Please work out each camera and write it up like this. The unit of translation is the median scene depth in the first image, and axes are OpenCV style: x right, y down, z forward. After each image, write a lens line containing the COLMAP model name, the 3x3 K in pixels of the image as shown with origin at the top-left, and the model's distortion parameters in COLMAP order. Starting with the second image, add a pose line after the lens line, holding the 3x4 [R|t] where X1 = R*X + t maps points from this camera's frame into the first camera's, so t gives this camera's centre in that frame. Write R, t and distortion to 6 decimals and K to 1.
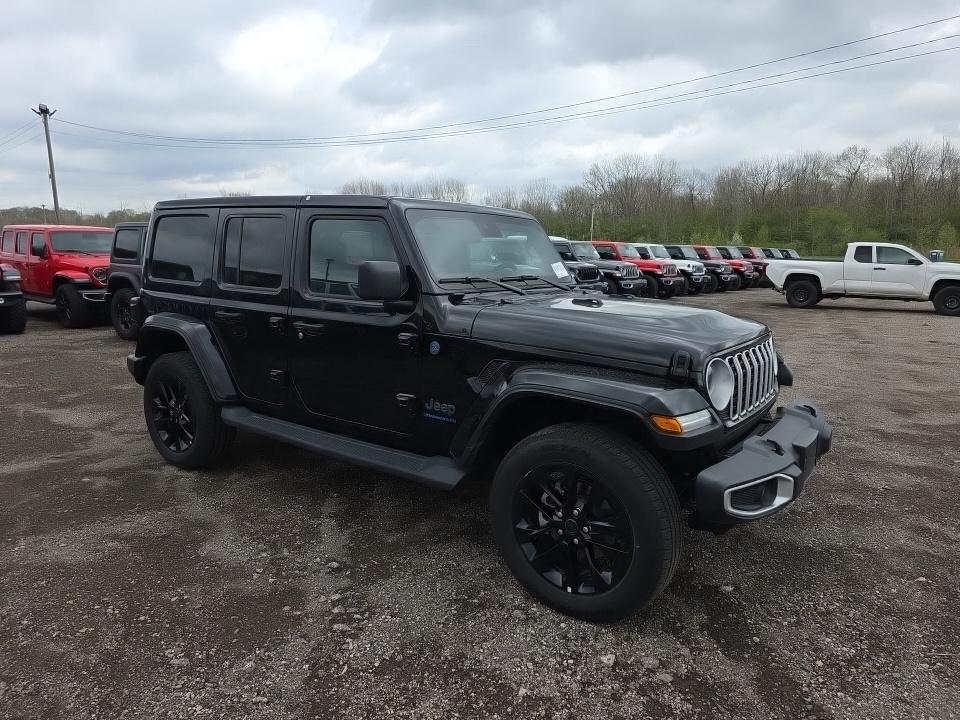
lens RADIAL K [[647.9, 0, 473.8], [0, 647.9, 353.8], [0, 0, 1]] dist [0.043002, -0.032336]
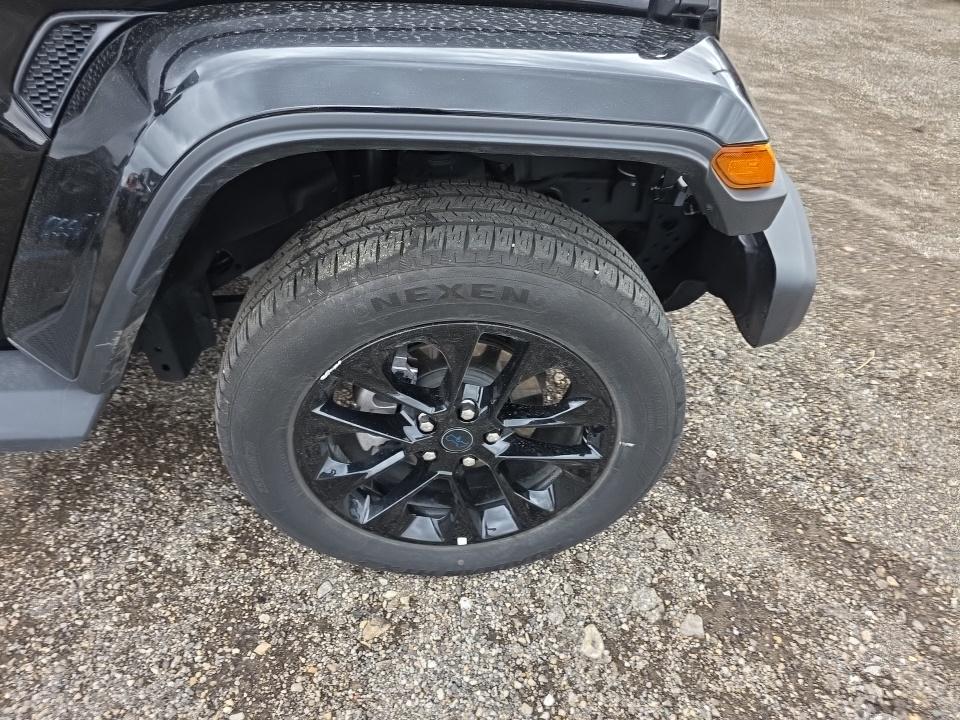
lens RADIAL K [[647.9, 0, 471.5], [0, 647.9, 359.3], [0, 0, 1]] dist [0.043002, -0.032336]
pose [[0.766191, -0.395606, 0.506406, -0.036196], [0.076900, 0.838825, 0.538943, -0.006025], [-0.637995, -0.373991, 0.673122, 0.713973]]
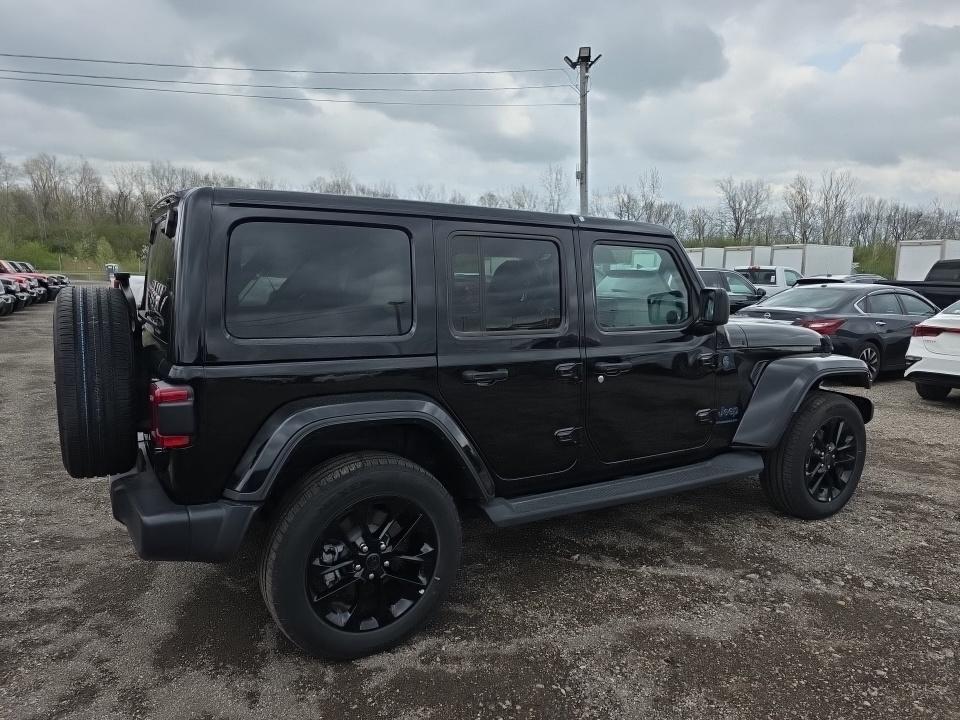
lens RADIAL K [[647.9, 0, 480.8], [0, 647.9, 361.1], [0, 0, 1]] dist [0.043002, -0.032336]
pose [[0.390597, -0.134471, 0.910687, -1.501702], [0.141743, 0.986261, 0.084836, -0.198861], [-0.909584, 0.095947, 0.404291, 1.077737]]
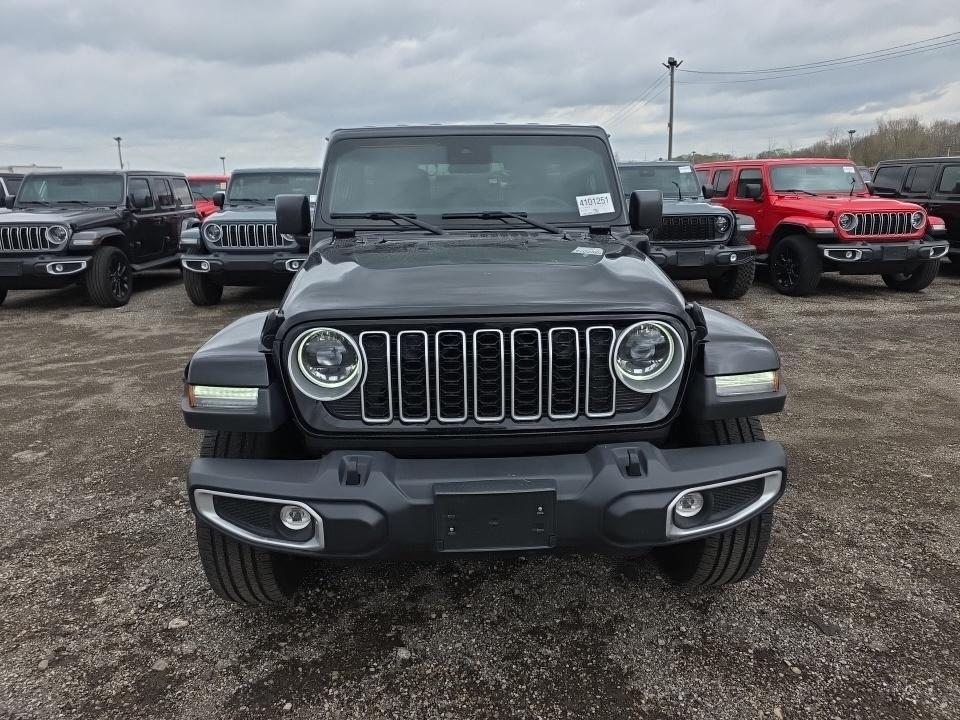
lens RADIAL K [[647.9, 0, 475.6], [0, 647.9, 368.8], [0, 0, 1]] dist [0.043002, -0.032336]
pose [[0.621347, 0.186039, -0.761129, 1.002769], [-0.102712, 0.982360, 0.156264, -0.074586], [0.776774, -0.018917, 0.629495, 0.668499]]
